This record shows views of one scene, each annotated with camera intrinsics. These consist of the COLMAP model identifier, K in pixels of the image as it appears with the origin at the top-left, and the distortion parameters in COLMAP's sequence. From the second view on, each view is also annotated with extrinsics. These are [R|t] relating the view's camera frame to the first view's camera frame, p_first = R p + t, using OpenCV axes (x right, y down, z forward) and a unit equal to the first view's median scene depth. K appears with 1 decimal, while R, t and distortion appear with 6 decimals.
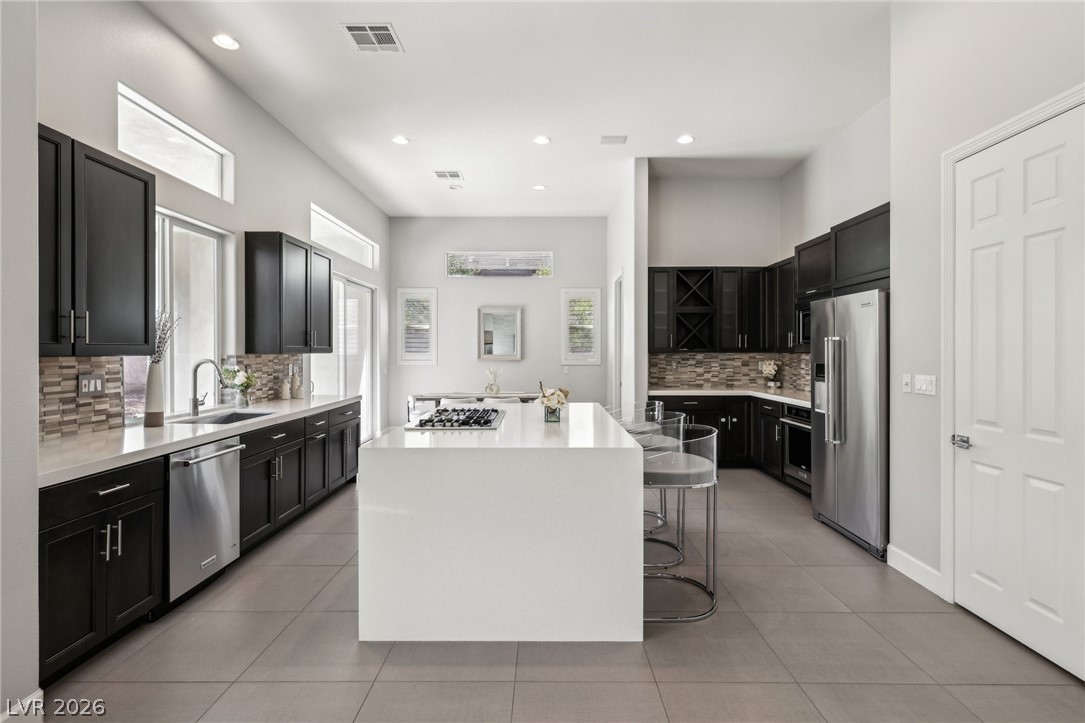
lens RADIAL K [[516.6, 0, 542.5], [0, 516.6, 353.4], [0, 0, 1]] dist [0.004539, -0.000933]
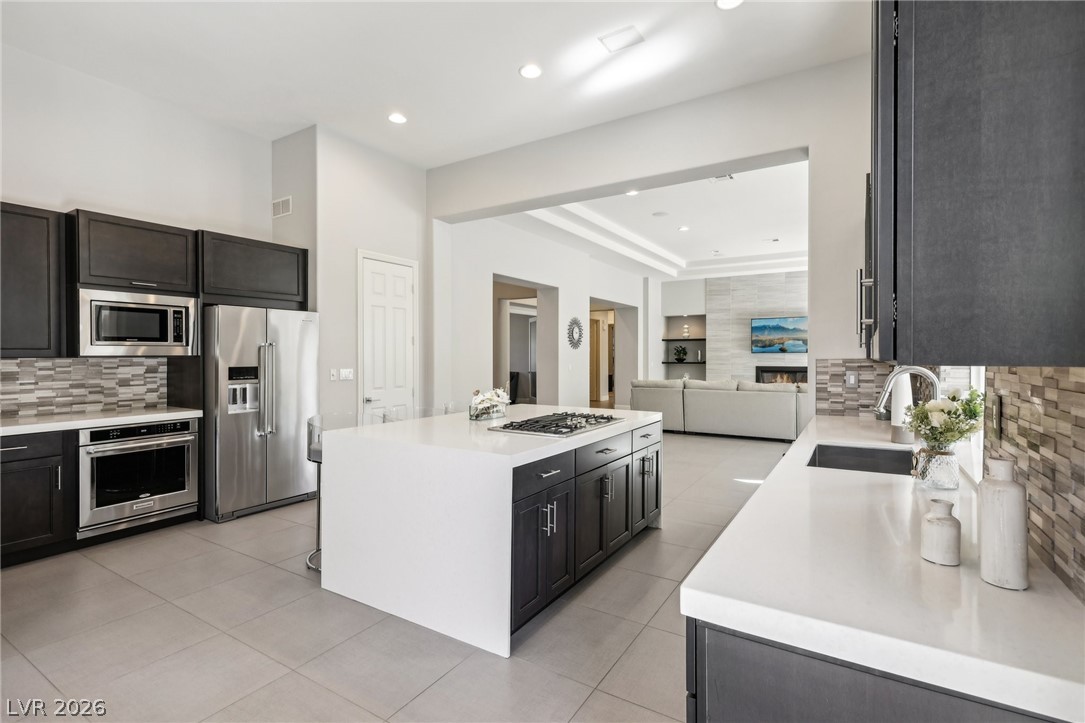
lens RADIAL K [[516.6, 0, 544.9], [0, 516.6, 360.0], [0, 0, 1]] dist [0.004539, -0.000933]
pose [[-0.851995, -0.004004, 0.523535, -0.367398], [0.002954, 0.999918, 0.012454, -0.003538], [-0.523542, 0.012157, -0.851913, 1.066692]]
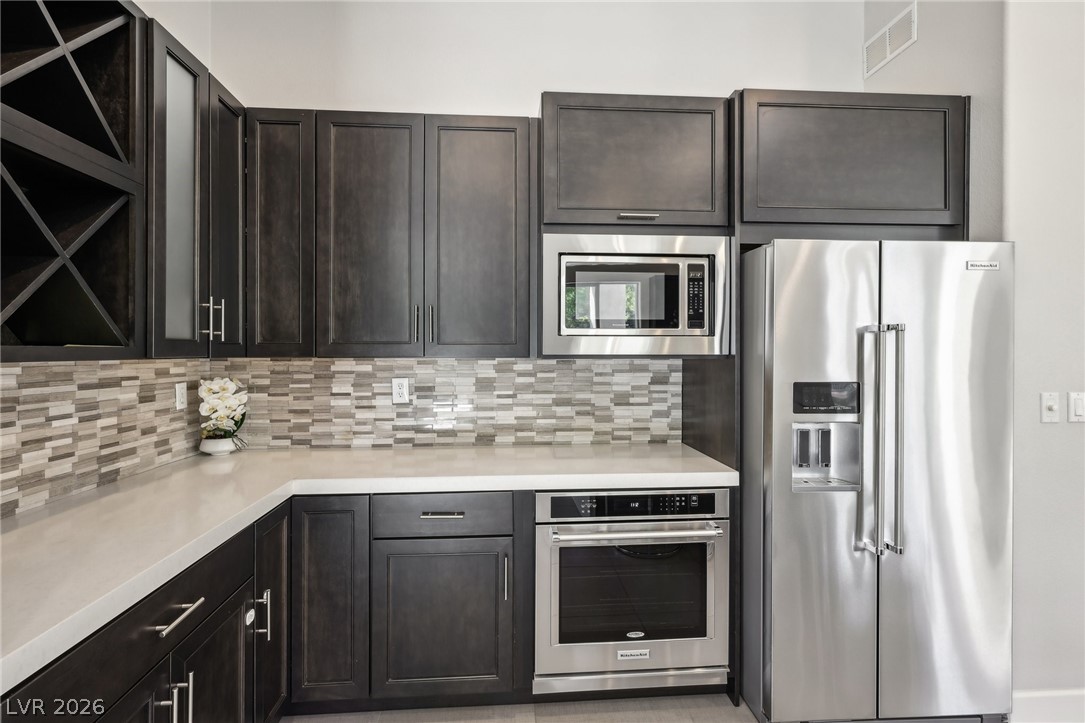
lens RADIAL K [[516.6, 0, 537.2], [0, 516.6, 352.9], [0, 0, 1]] dist [0.004539, -0.000933]
pose [[-0.077267, -0.001890, 0.997009, 0.077181], [0.002631, 0.999994, 0.002099, -0.004654], [-0.997007, 0.002785, -0.077262, 0.866072]]
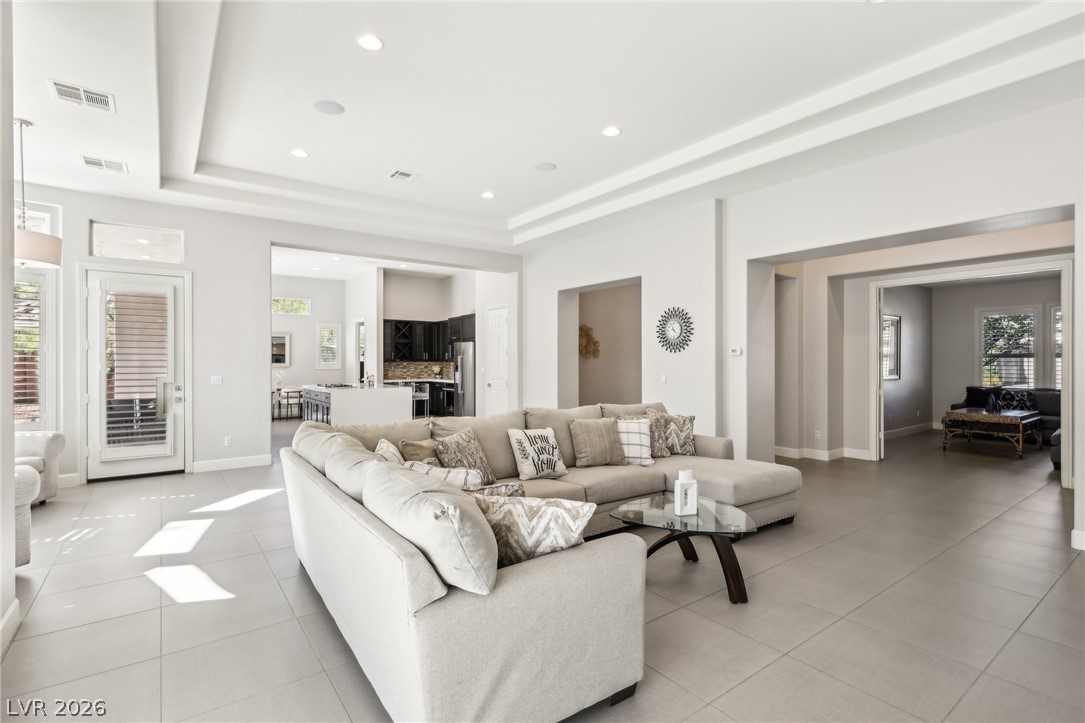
lens RADIAL K [[516.6, 0, 547.5], [0, 516.6, 368.0], [0, 0, 1]] dist [0.004539, -0.000933]
pose [[0.795907, -0.007916, 0.605367, -0.519825], [0.002165, 0.999945, 0.010230, 0.004262], [-0.605415, -0.006832, 0.795881, -1.035204]]
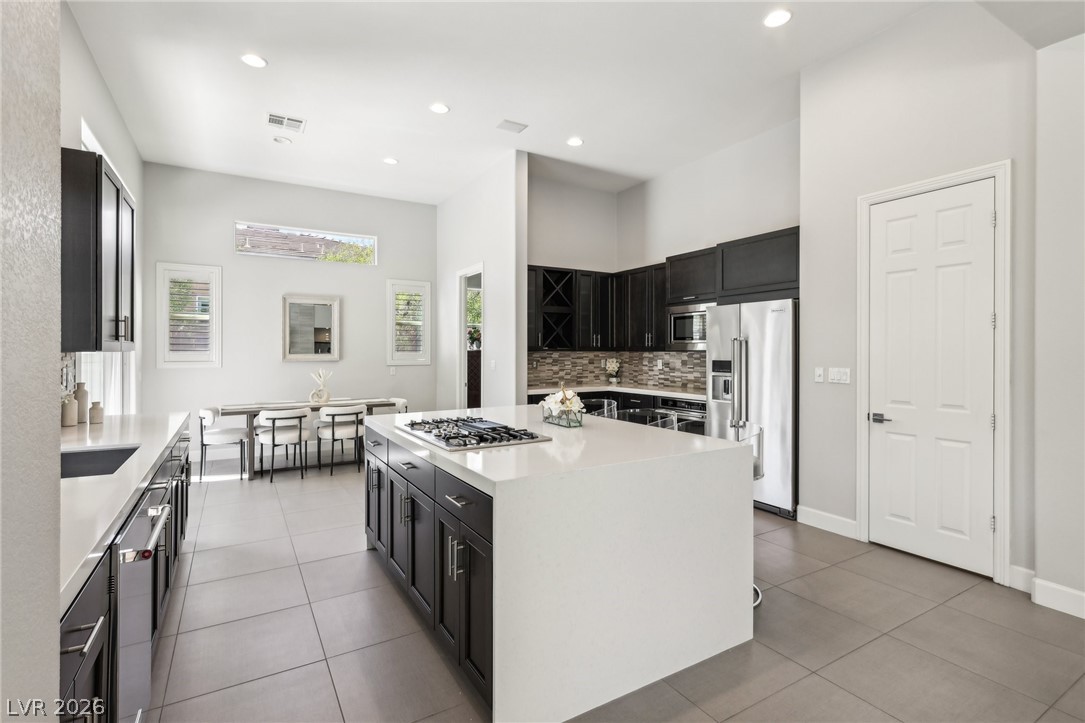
lens RADIAL K [[516.6, 0, 543.7], [0, 516.6, 353.2], [0, 0, 1]] dist [0.004539, -0.000933]
pose [[0.854634, -0.001857, 0.519227, -0.273428], [0.001690, 0.999998, 0.000795, 0.001537], [-0.519228, 0.000198, 0.854636, 0.144248]]
